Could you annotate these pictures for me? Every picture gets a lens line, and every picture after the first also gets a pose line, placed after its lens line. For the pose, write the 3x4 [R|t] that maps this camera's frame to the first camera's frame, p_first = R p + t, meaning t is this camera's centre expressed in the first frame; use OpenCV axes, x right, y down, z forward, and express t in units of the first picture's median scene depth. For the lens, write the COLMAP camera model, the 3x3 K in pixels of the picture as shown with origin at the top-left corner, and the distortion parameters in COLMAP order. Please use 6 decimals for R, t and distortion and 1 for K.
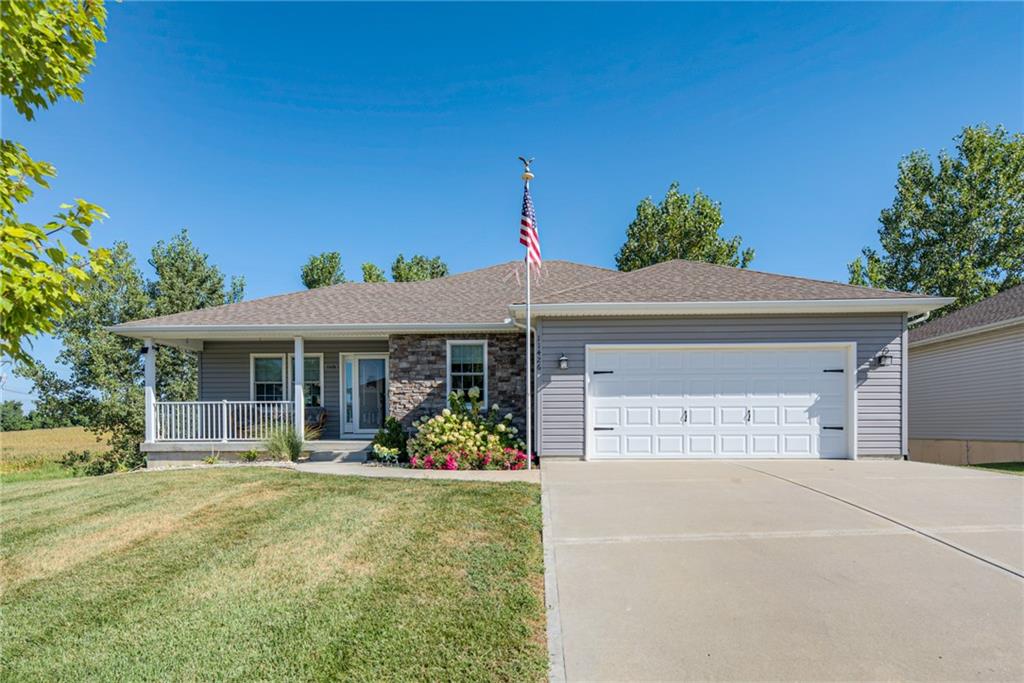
lens RADIAL K [[556.1, 0, 498.5], [0, 556.1, 435.9], [0, 0, 1]] dist [-0.003367, -0.000198]
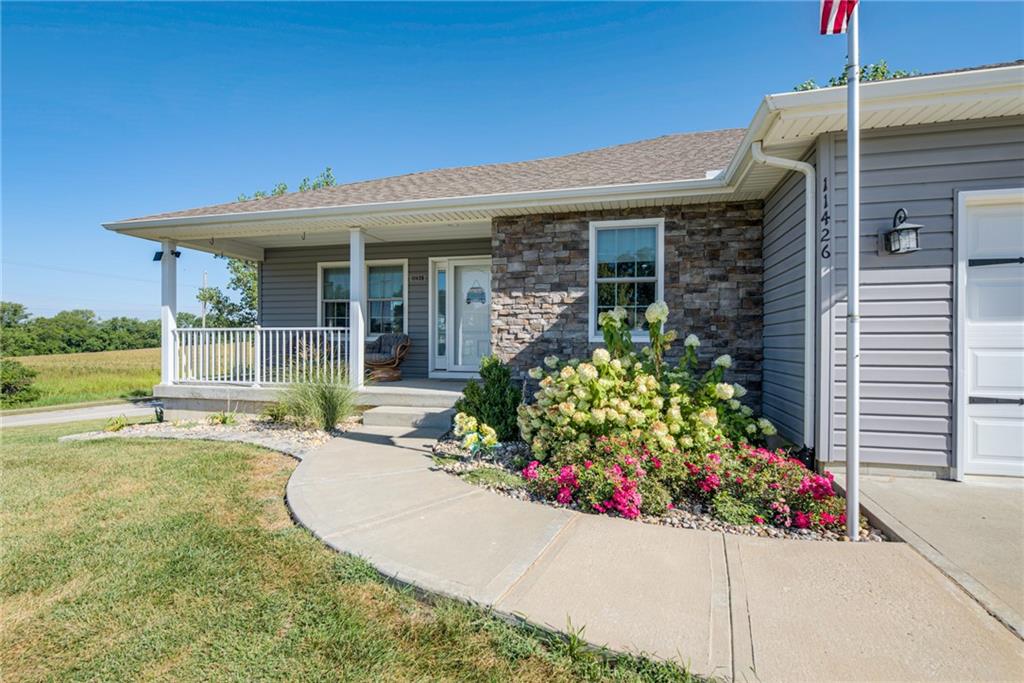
lens RADIAL K [[469.7, 0, 512.0], [0, 469.7, 341.5], [0, 0, 1]] dist [0.001562, 0.000021]
pose [[0.981675, 0.006664, -0.190447, -0.085070], [-0.009739, 0.999837, -0.015217, -0.043917], [0.190314, 0.016793, 0.981580, 0.554436]]
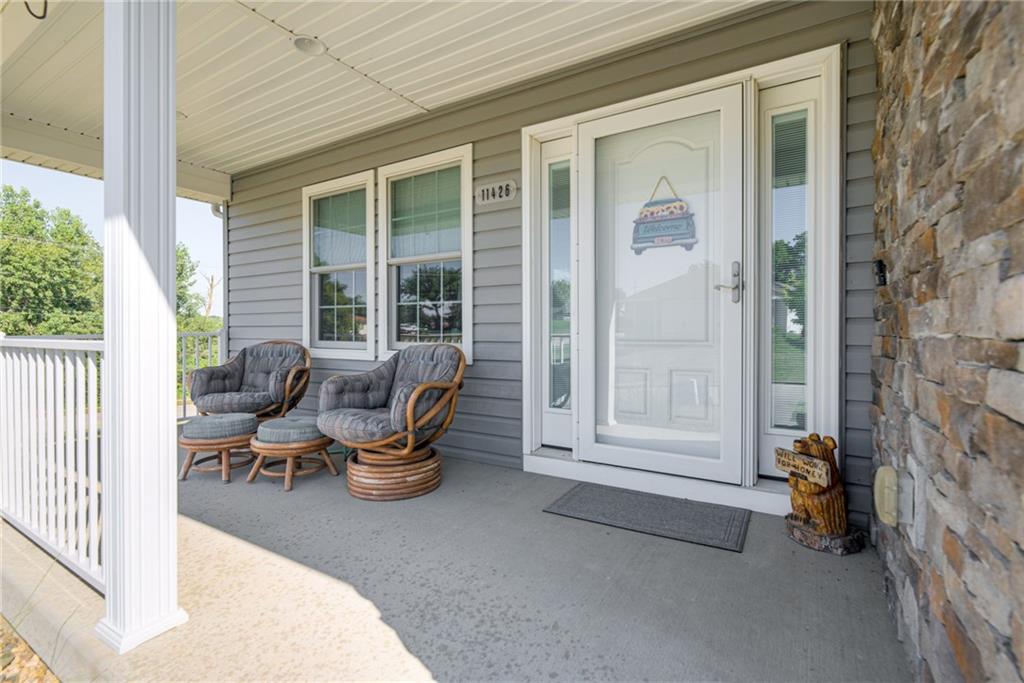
lens RADIAL K [[469.7, 0, 512.0], [0, 469.7, 341.5], [0, 0, 1]] dist [0.001562, 0.000021]
pose [[0.879877, 0.014233, -0.474989, -0.241691], [-0.011851, 0.999898, 0.008010, -0.071152], [0.475054, -0.001418, 0.879955, 1.041435]]
